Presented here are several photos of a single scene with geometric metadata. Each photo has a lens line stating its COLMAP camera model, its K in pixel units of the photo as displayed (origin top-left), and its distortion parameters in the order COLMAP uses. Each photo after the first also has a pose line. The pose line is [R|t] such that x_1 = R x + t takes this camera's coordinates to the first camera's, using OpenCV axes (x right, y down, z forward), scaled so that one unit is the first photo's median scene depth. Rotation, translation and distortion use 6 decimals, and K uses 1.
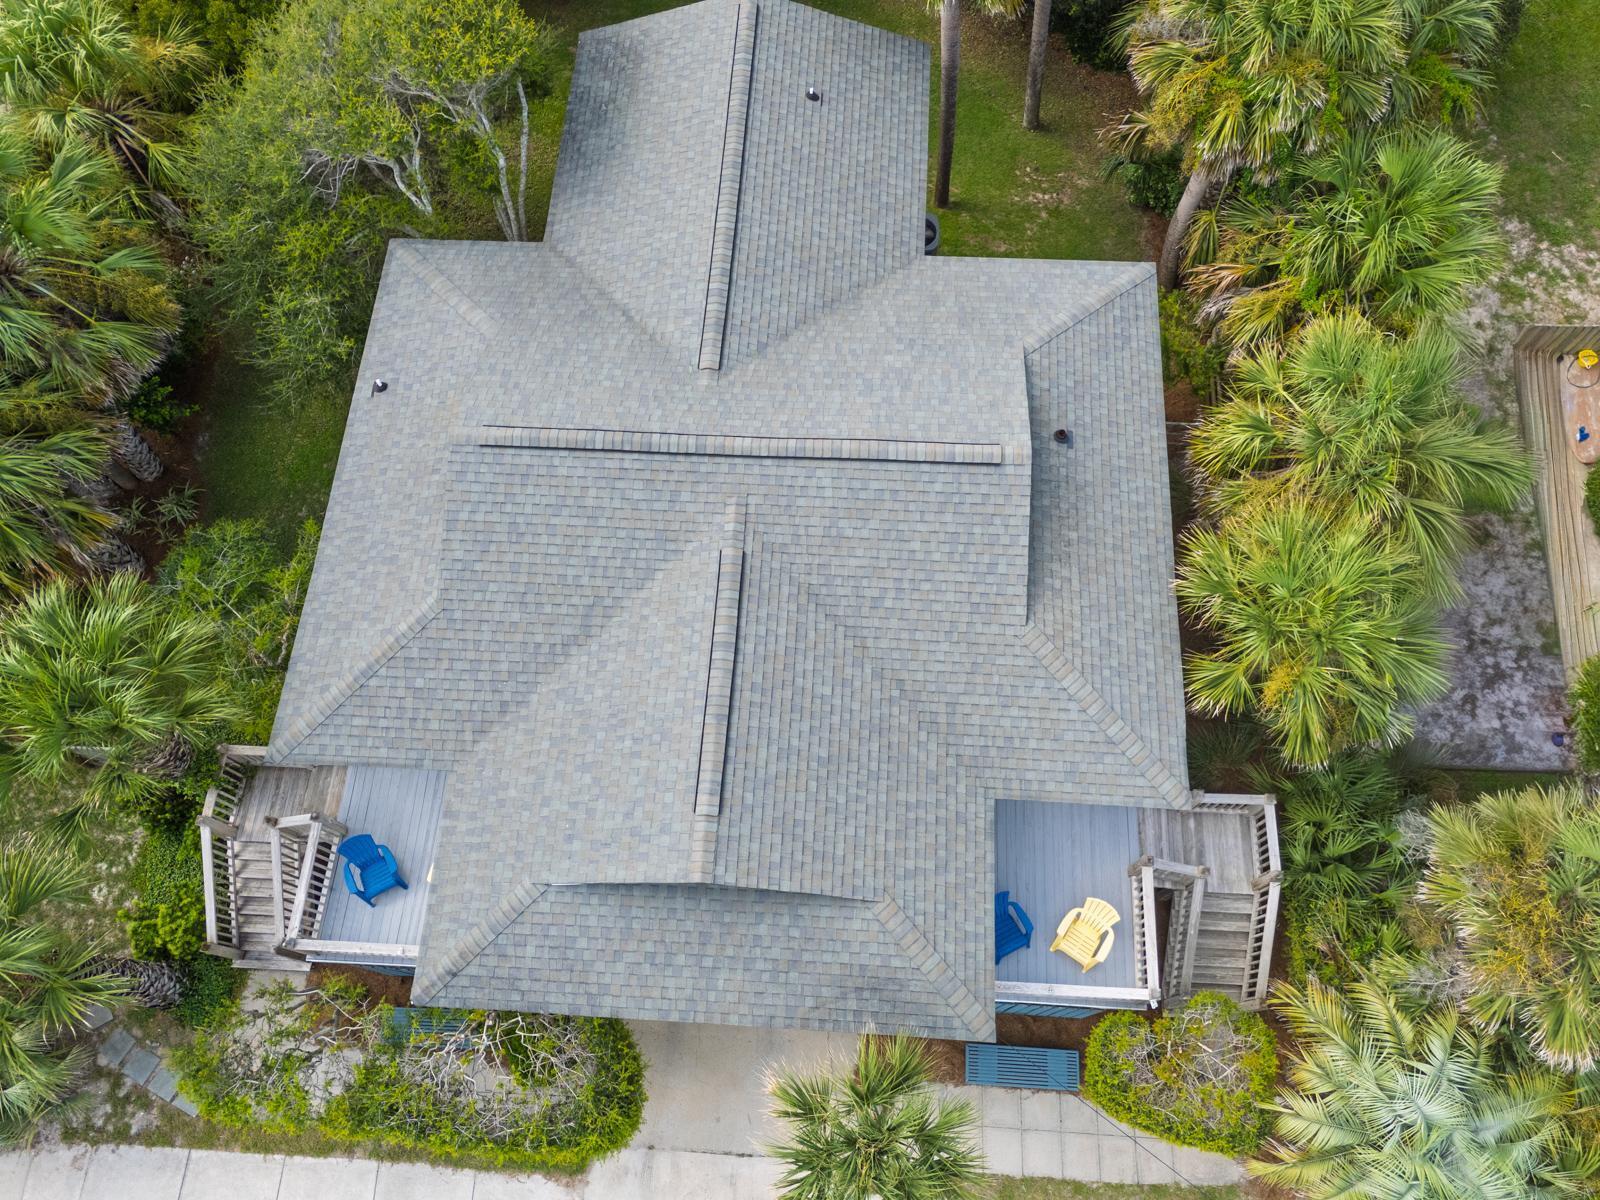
lens RADIAL K [[1162.7, 0, 800.0], [0, 1162.7, 600.0], [0, 0, 1]] dist [0.055260, -0.036304]
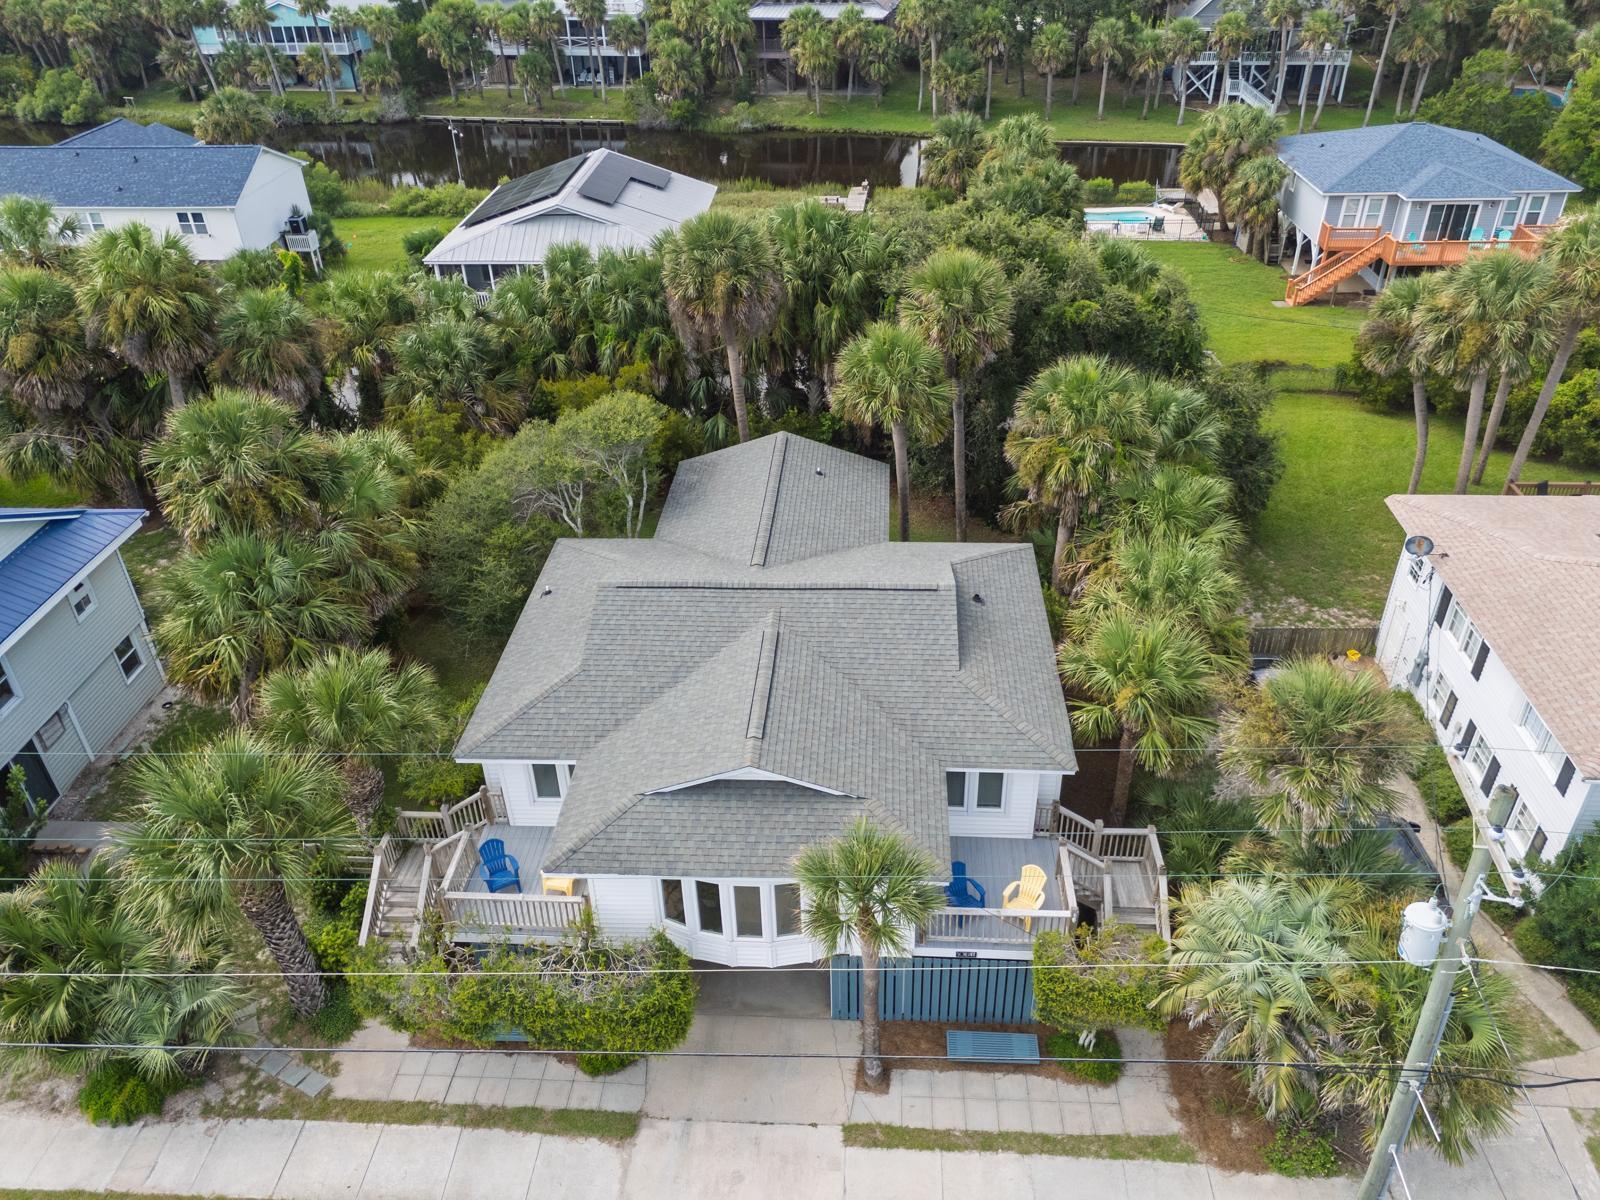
lens RADIAL K [[1162.7, 0, 800.0], [0, 1162.7, 600.0], [0, 0, 1]] dist [0.055260, -0.036304]
pose [[0.999986, 0.004672, -0.002561, -0.014183], [-0.005303, 0.825693, -0.564095, 0.761770], [-0.000521, 0.564100, 0.825706, -0.311778]]
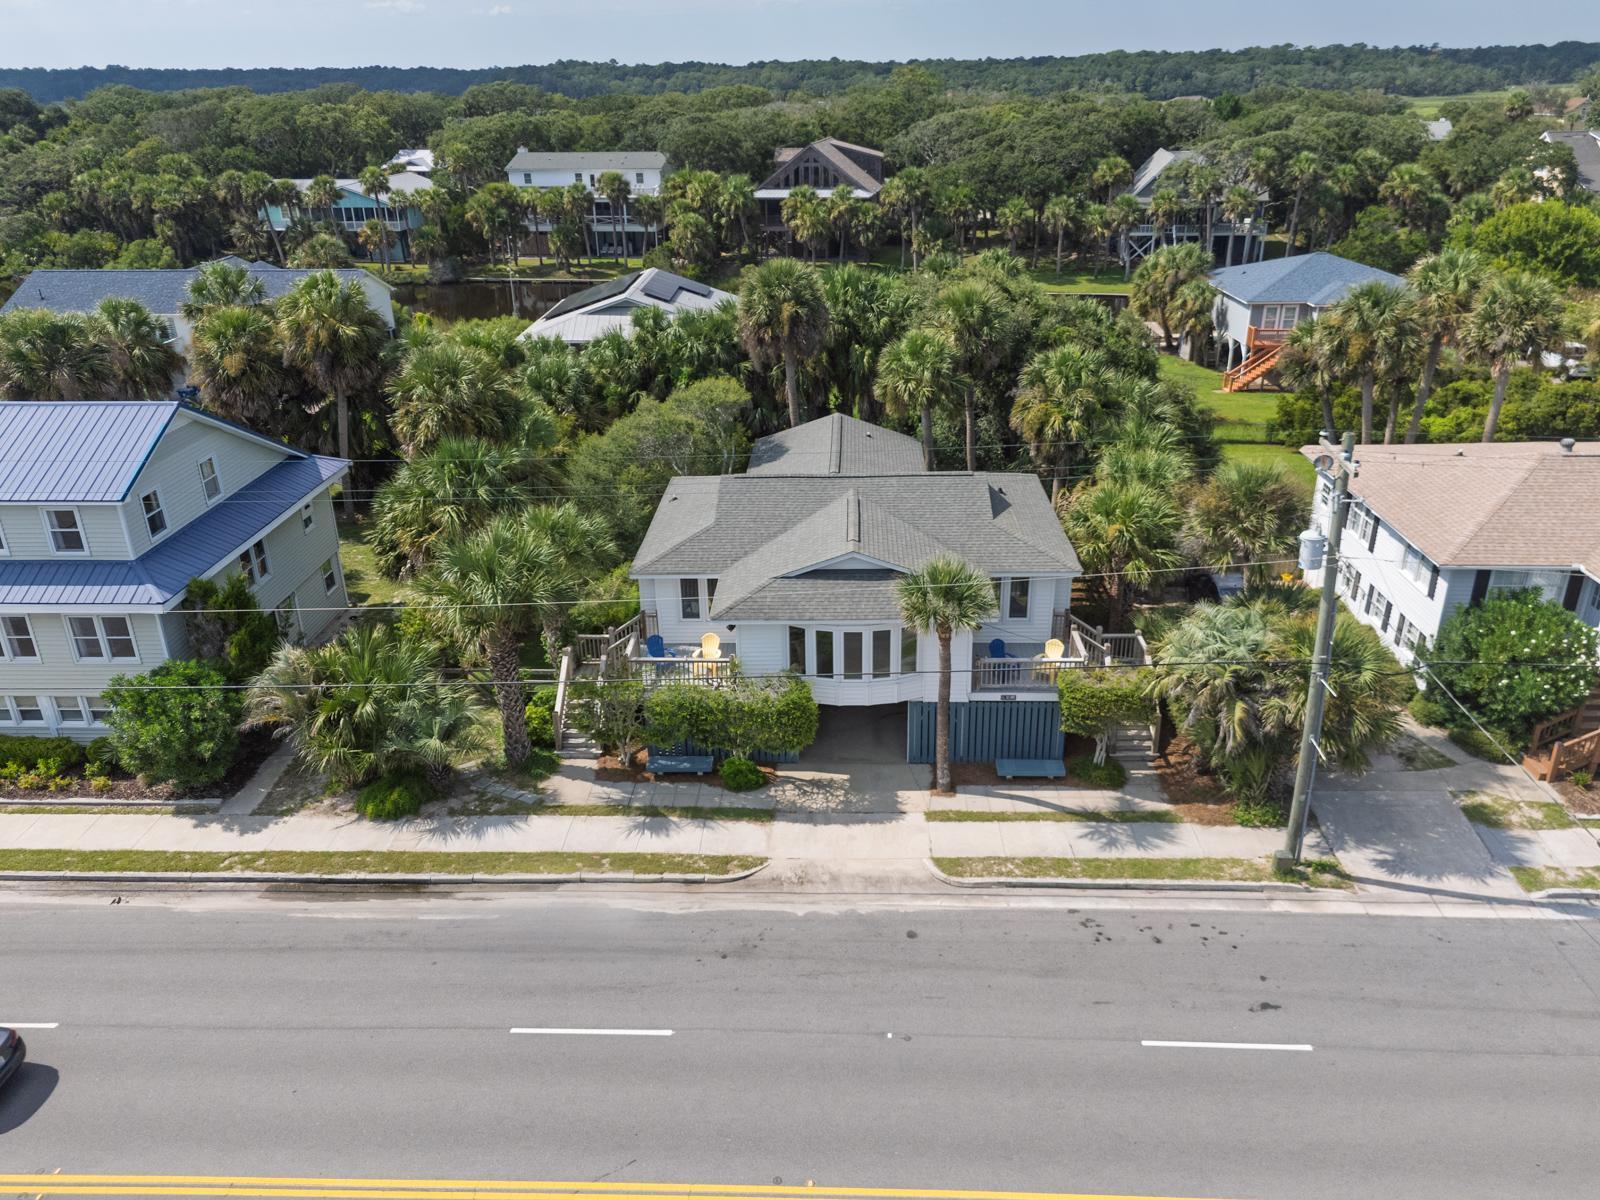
lens RADIAL K [[1162.7, 0, 800.0], [0, 1162.7, 600.0], [0, 0, 1]] dist [0.055260, -0.036304]
pose [[0.999739, -0.000252, 0.022857, -0.193069], [0.016012, 0.721347, -0.692388, 1.483395], [-0.016314, 0.692574, 0.721163, -0.398389]]
